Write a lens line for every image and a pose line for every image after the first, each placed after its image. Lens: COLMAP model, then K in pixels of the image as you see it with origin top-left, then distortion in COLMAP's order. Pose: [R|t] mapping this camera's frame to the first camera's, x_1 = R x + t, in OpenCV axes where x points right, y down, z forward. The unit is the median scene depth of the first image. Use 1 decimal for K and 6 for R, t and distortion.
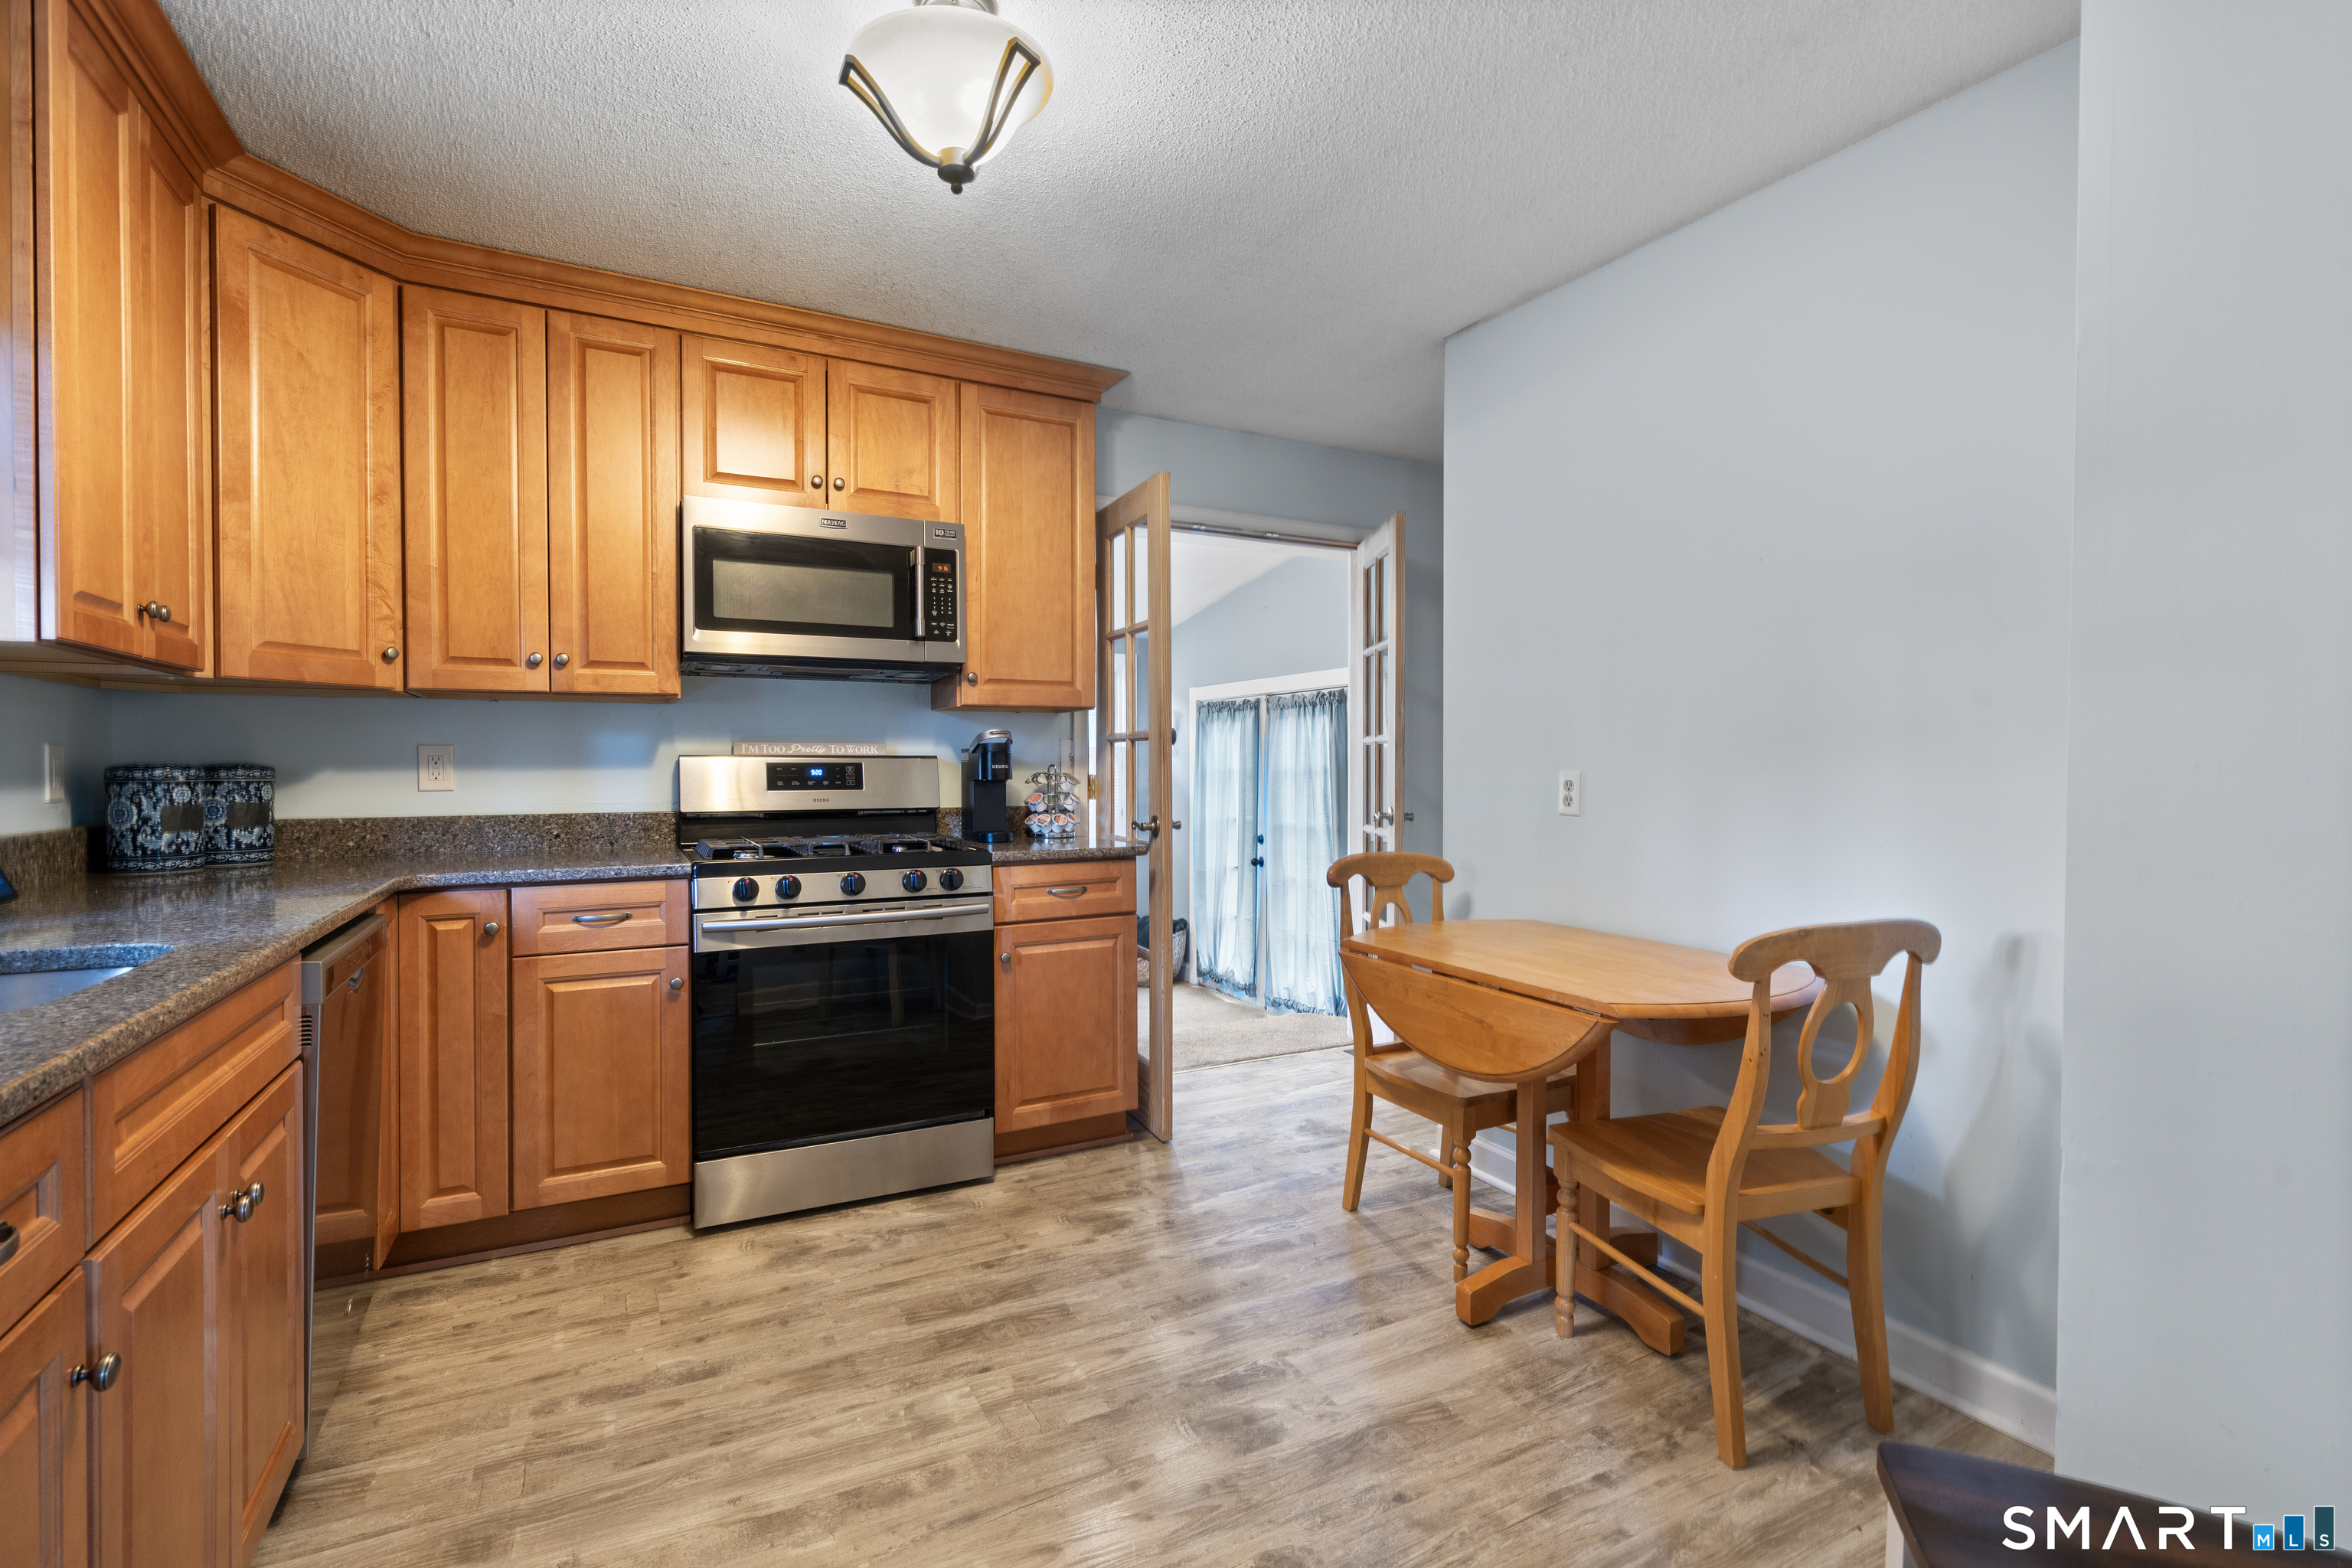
lens RADIAL K [[1070.1, 0, 1195.8], [0, 1070.1, 782.1], [0, 0, 1]] dist [-0.001327, 0.000064]
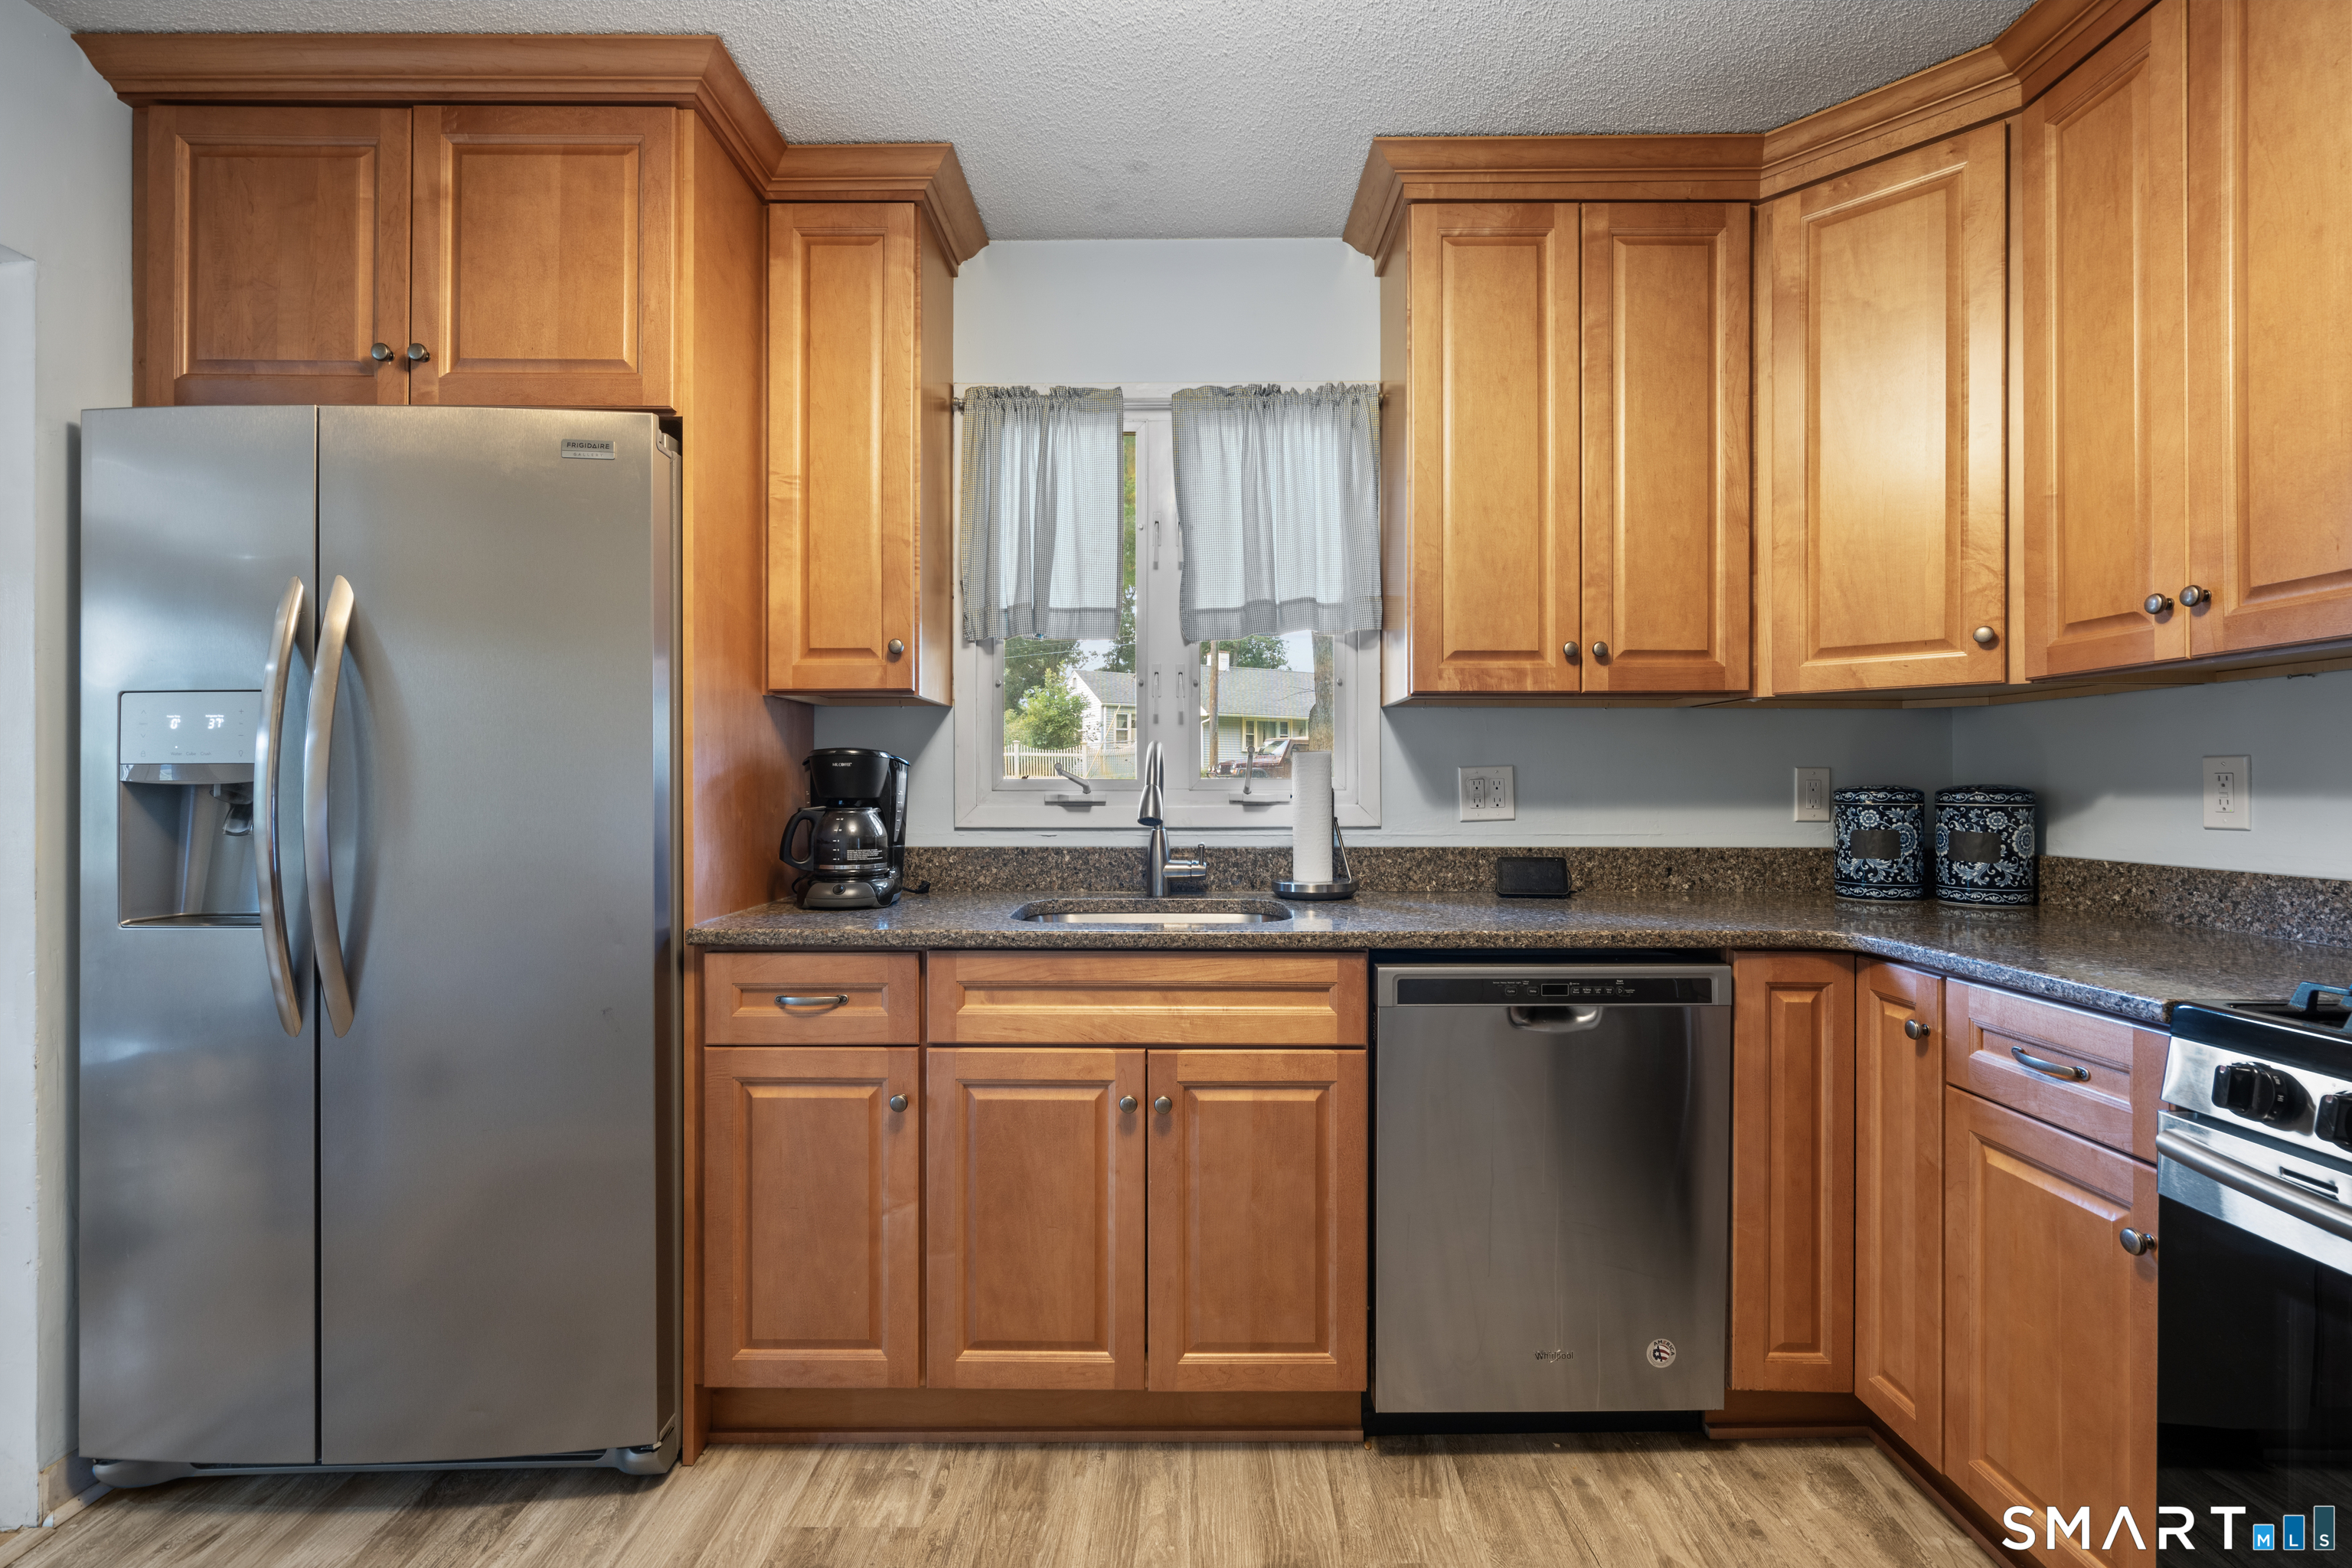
lens RADIAL K [[1062.6, 0, 1179.6], [0, 1062.6, 781.8], [0, 0, 1]] dist [-0.007781, 0.006244]
pose [[-0.492424, -0.000994, -0.870355, 0.148916], [-0.012677, 0.999901, 0.006030, -0.017573], [0.870263, 0.014003, -0.492388, 0.878297]]
